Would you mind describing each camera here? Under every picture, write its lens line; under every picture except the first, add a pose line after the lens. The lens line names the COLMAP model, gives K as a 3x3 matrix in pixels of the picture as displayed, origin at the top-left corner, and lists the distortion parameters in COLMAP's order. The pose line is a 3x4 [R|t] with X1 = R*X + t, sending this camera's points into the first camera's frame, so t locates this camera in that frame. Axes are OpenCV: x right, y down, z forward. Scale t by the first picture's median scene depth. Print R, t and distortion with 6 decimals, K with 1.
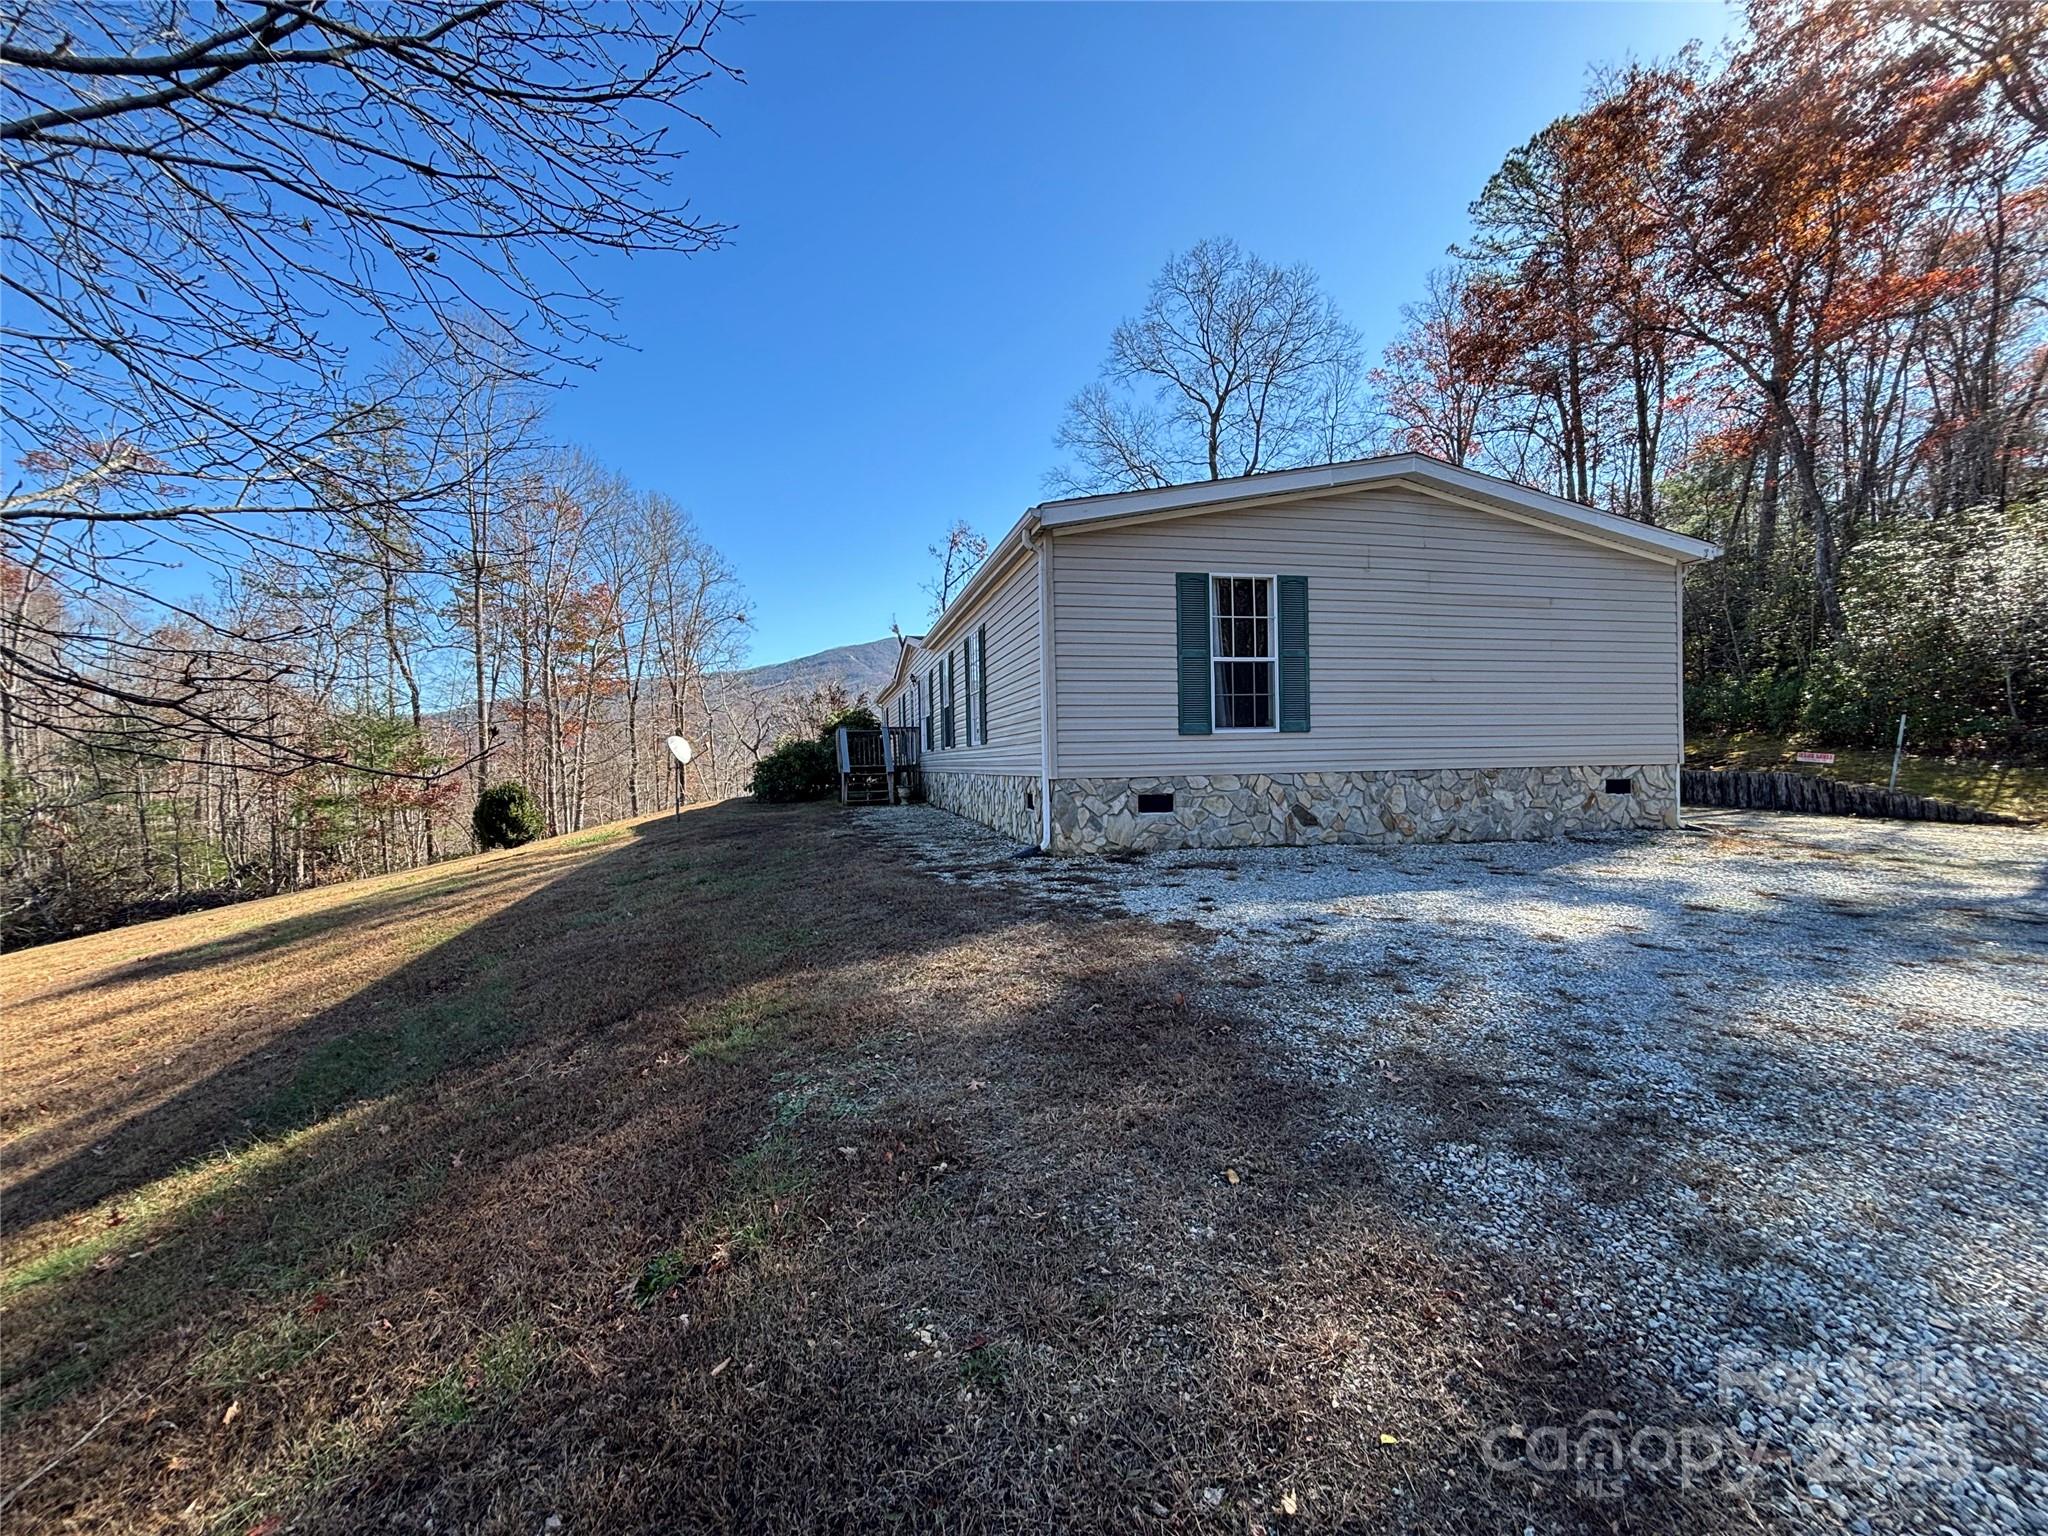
lens RADIAL K [[824.6, 0, 1030.6], [0, 824.6, 765.6], [0, 0, 1]] dist [0.002264, -0.001837]
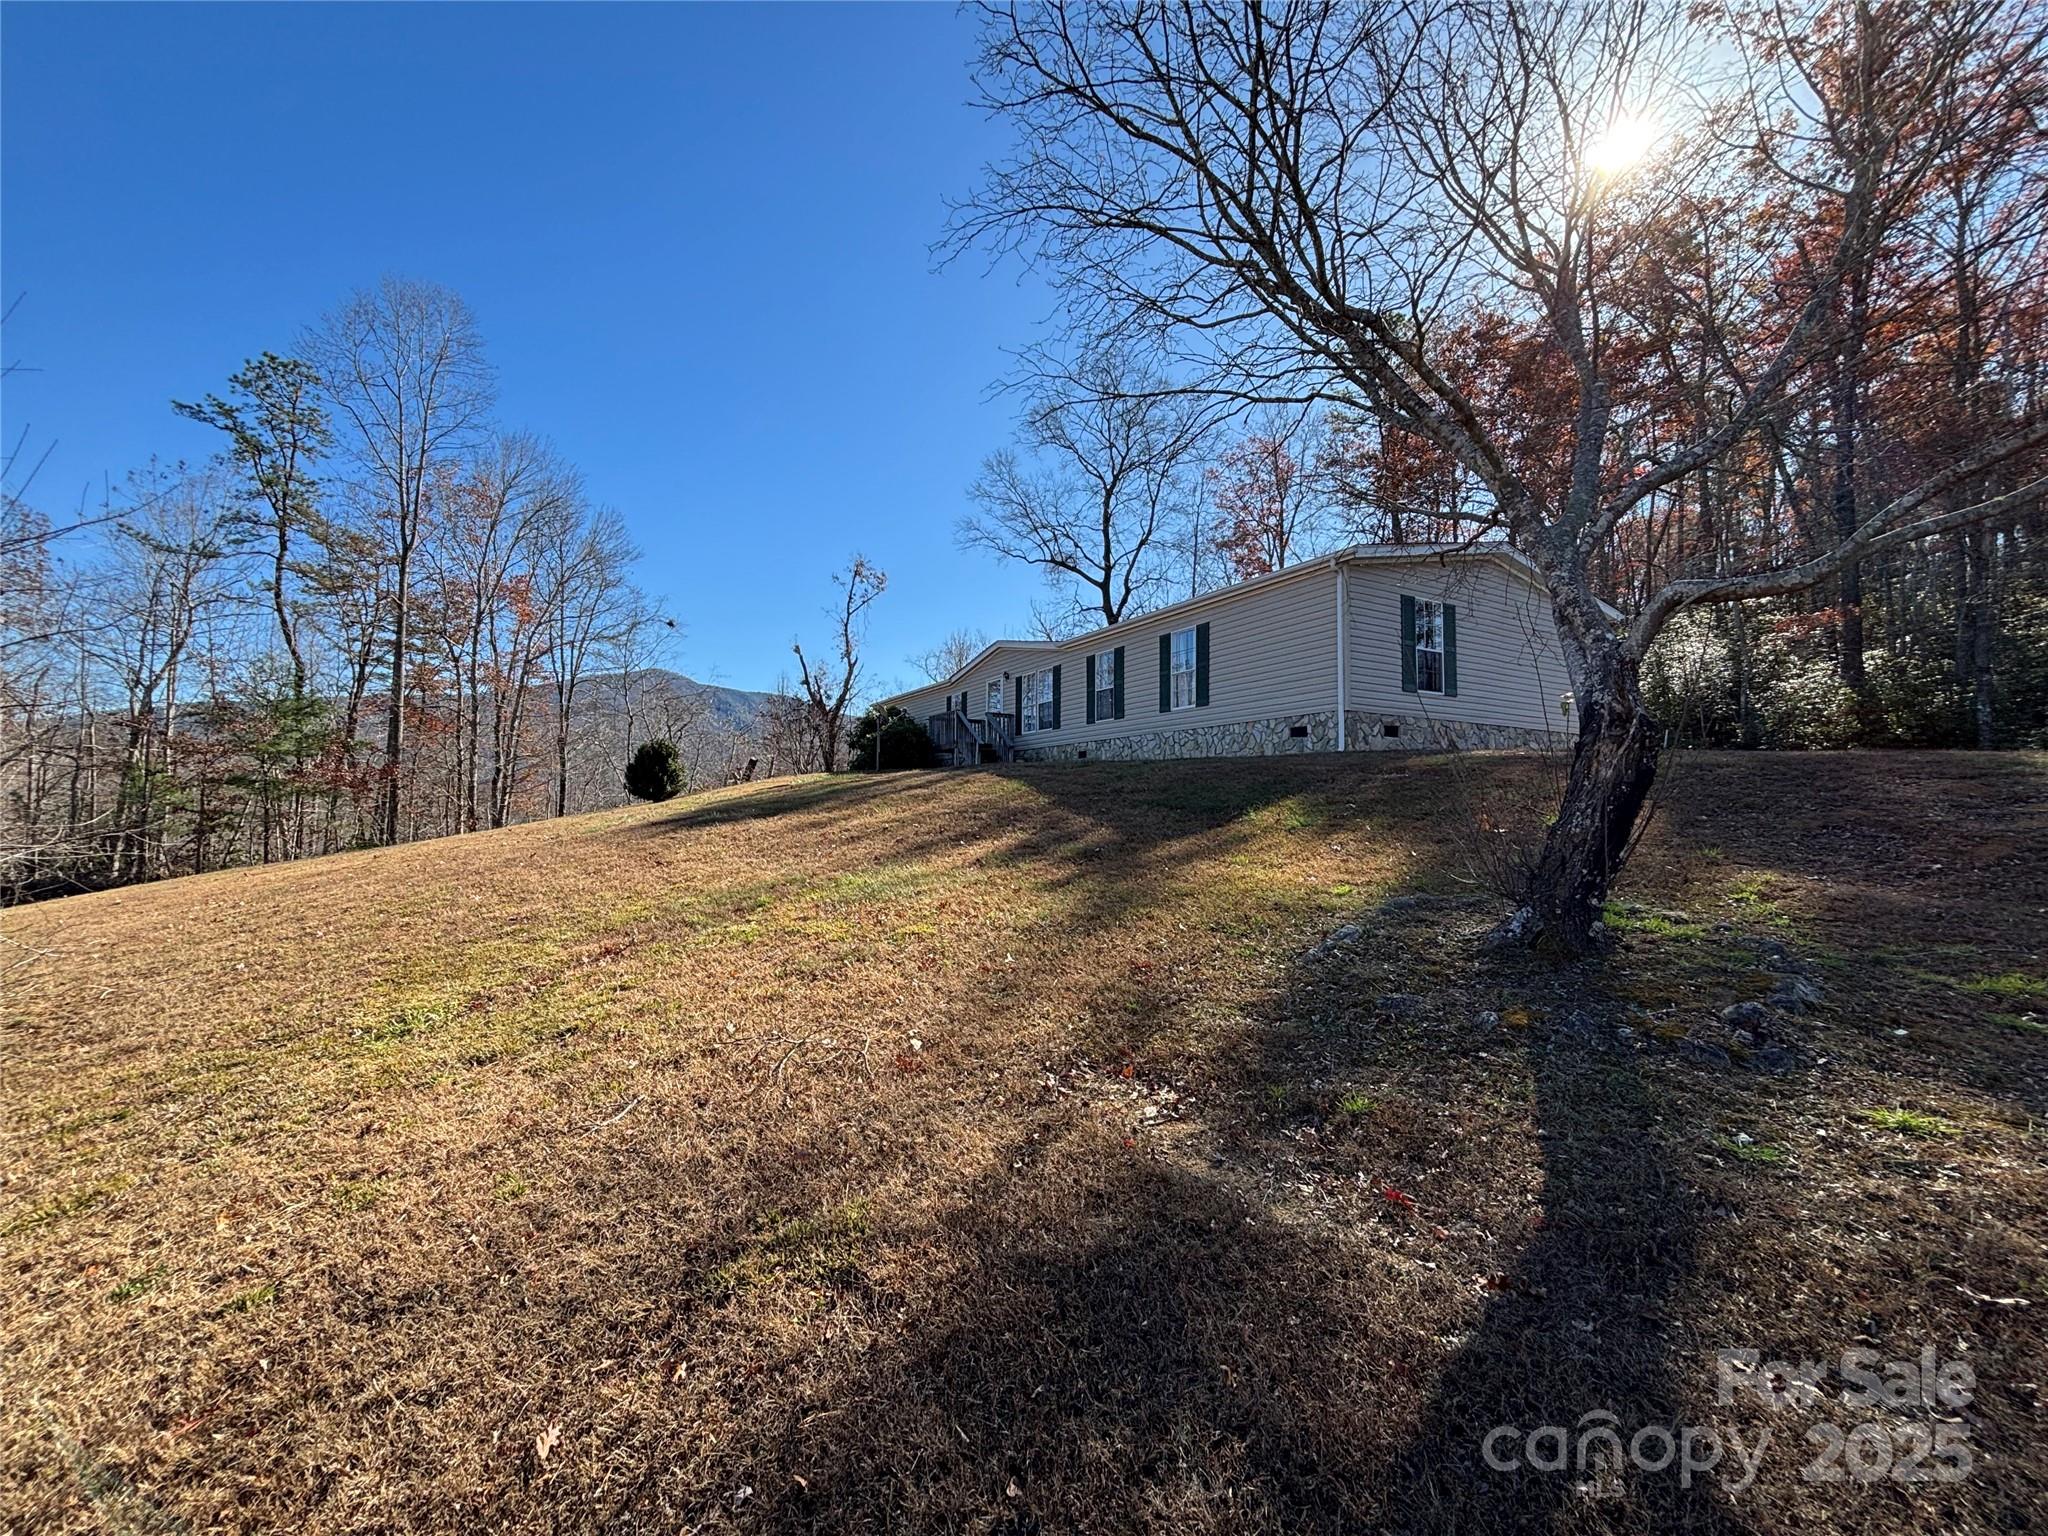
lens RADIAL K [[824.6, 0, 1026.3], [0, 824.6, 770.6], [0, 0, 1]] dist [0.002264, -0.001837]
pose [[0.960628, 0.042012, 0.274642, -0.215708], [-0.026361, 0.997824, -0.060434, 0.052586], [-0.276583, 0.050814, 0.959646, -0.080724]]
